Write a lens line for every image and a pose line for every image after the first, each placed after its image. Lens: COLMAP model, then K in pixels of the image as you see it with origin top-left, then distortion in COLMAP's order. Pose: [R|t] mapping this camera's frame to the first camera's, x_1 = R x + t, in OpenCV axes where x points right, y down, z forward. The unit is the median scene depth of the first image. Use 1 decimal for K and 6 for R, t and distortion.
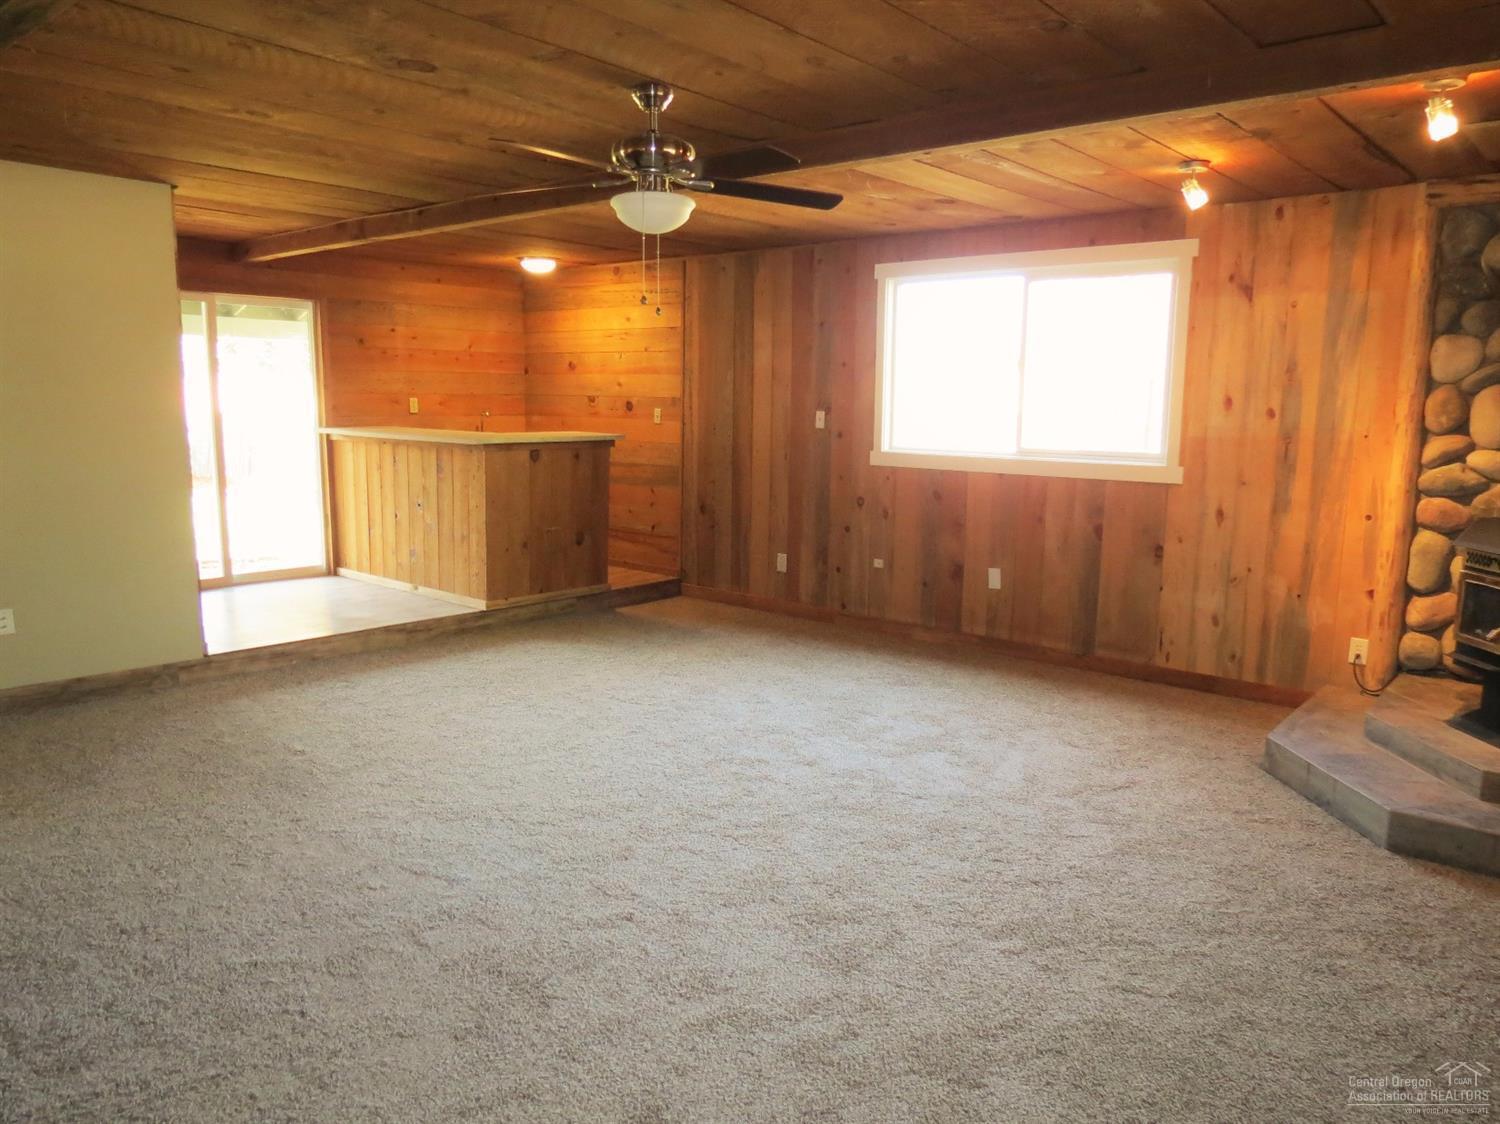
lens RADIAL K [[1075.2, 0, 750.5], [0, 1075.2, 567.4], [0, 0, 1]] dist [-0.026518, 0.012205]
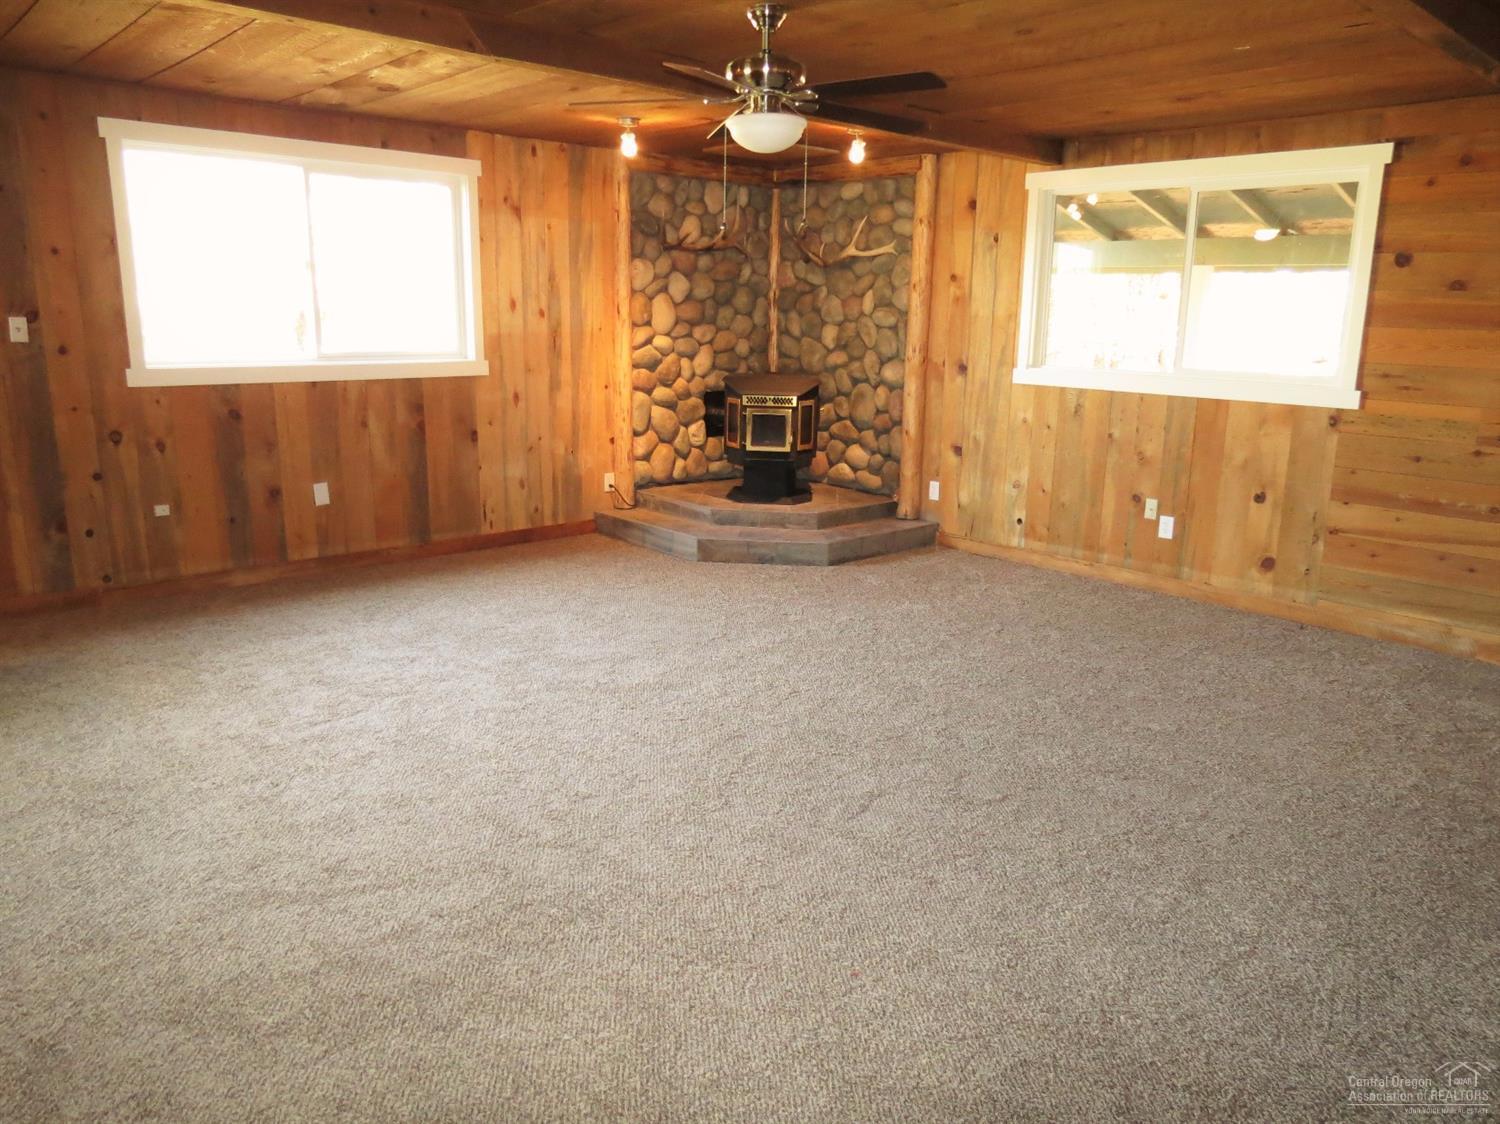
lens RADIAL K [[1075.2, 0, 757.6], [0, 1075.2, 565.7], [0, 0, 1]] dist [-0.026518, 0.012205]
pose [[0.113832, -0.244617, 0.962915, -0.760685], [0.135003, 0.964033, 0.228941, -0.108044], [-0.984285, 0.103936, 0.142762, 0.576569]]
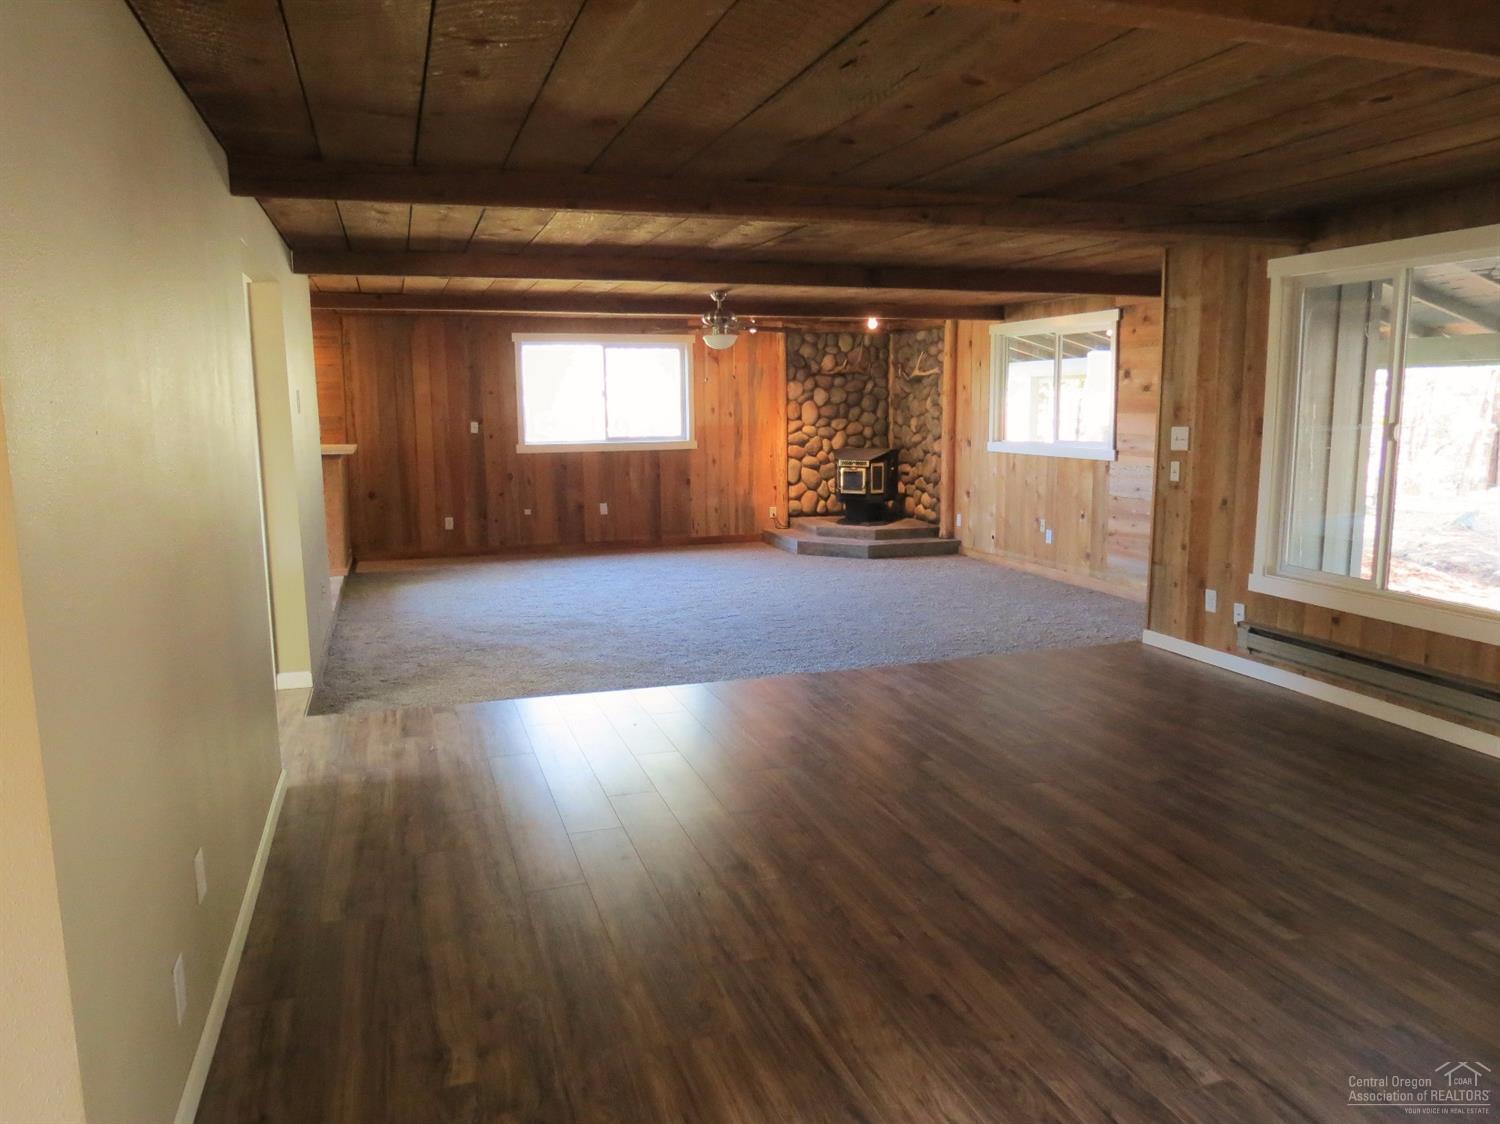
lens RADIAL K [[1075.2, 0, 750.5], [0, 1075.2, 561.0], [0, 0, 1]] dist [-0.026518, 0.012205]
pose [[0.507808, -0.147598, 0.848732, -1.420867], [0.148382, 0.985475, 0.082599, -0.019173], [-0.848595, 0.083992, 0.522332, -0.192199]]
